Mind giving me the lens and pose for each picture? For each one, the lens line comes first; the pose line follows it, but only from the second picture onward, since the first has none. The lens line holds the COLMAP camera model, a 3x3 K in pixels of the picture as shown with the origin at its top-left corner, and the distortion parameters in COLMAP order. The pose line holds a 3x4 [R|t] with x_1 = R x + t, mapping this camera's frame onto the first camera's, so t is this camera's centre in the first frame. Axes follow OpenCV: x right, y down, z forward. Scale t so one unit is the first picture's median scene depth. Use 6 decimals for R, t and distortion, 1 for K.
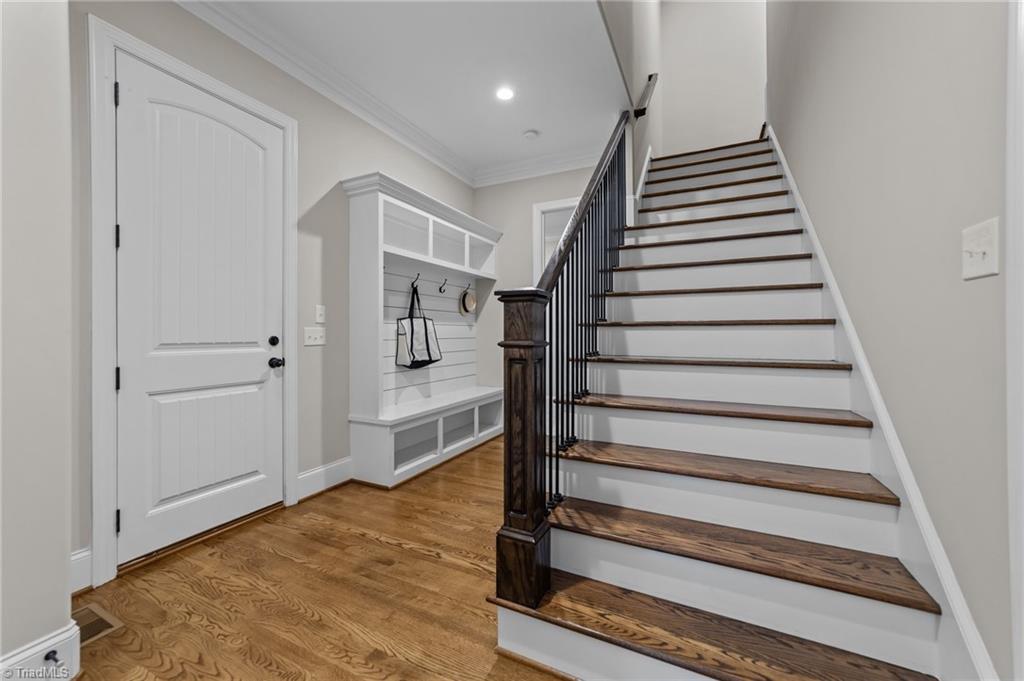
lens RADIAL K [[399.1, 0, 512.8], [0, 399.1, 335.6], [0, 0, 1]] dist [-0.004441, 0.001636]
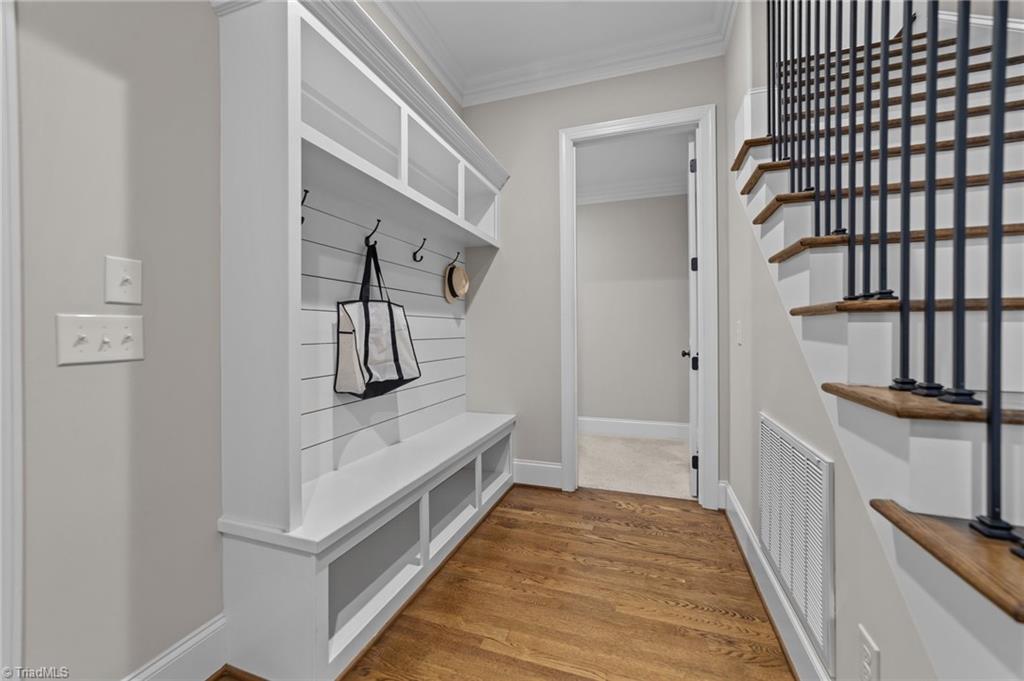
lens RADIAL K [[399.1, 0, 513.6], [0, 399.1, 338.9], [0, 0, 1]] dist [-0.004441, 0.001636]
pose [[0.992240, 0.002300, 0.124313, -0.121506], [-0.004243, 0.999873, 0.015364, -0.003430], [-0.124262, -0.015773, 0.992124, 0.438496]]
